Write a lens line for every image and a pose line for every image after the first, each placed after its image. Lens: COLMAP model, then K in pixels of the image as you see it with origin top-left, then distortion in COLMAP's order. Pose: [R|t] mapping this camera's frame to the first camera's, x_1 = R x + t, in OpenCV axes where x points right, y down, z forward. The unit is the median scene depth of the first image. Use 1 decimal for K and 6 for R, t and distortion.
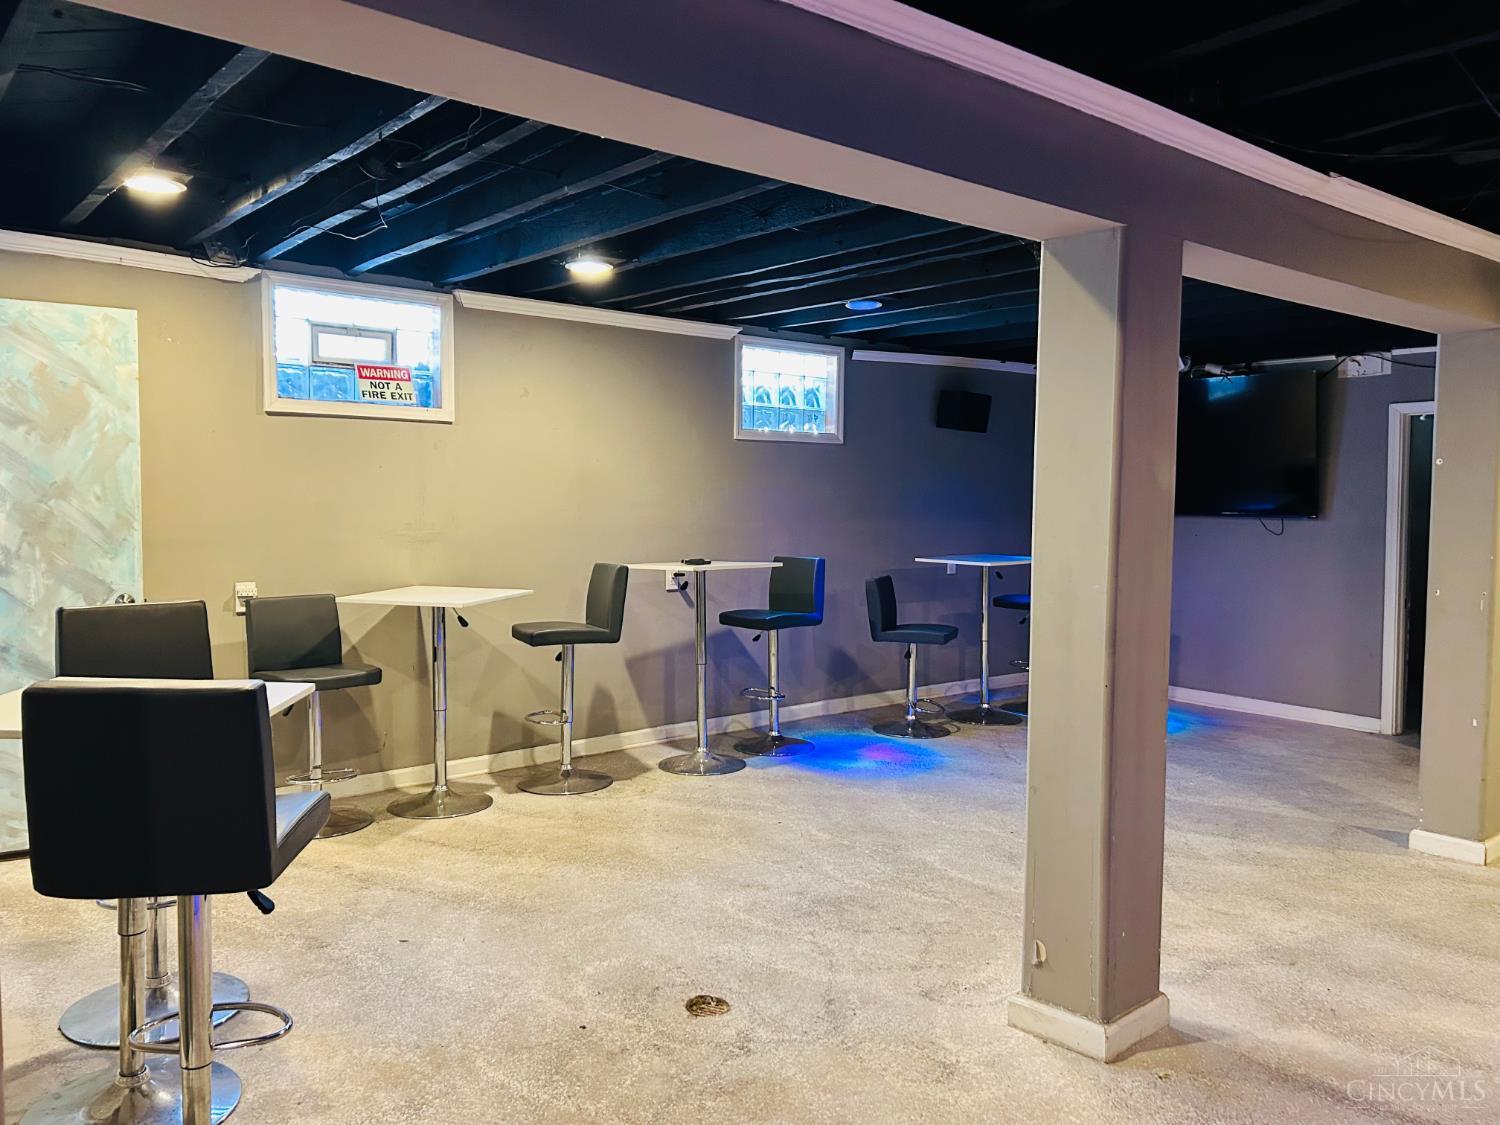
lens RADIAL K [[1130.5, 0, 750.0], [0, 1130.5, 562.5], [0, 0, 1]] dist [0.048707, -0.059678]
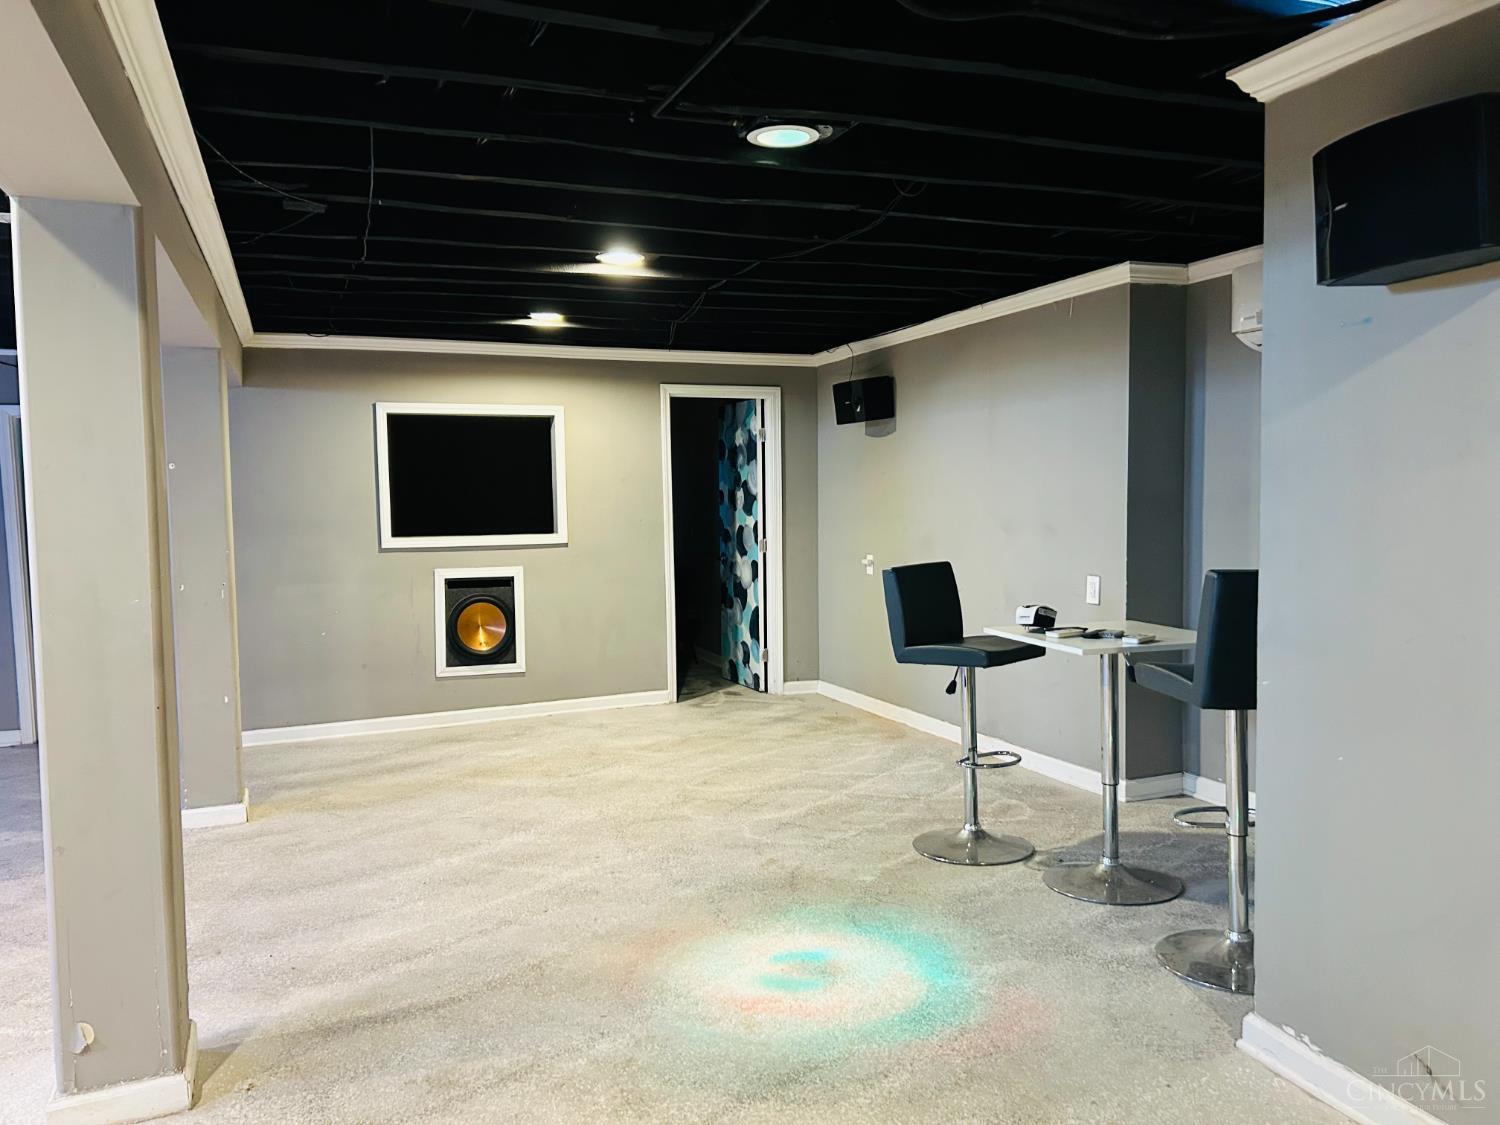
lens RADIAL K [[1130.5, 0, 750.0], [0, 1130.5, 562.5], [0, 0, 1]] dist [0.048707, -0.059678]
pose [[0.311316, -0.075555, 0.947298, -0.378179], [0.075987, 0.995622, 0.054437, -0.021870], [-0.947264, 0.055035, 0.315694, 0.233918]]
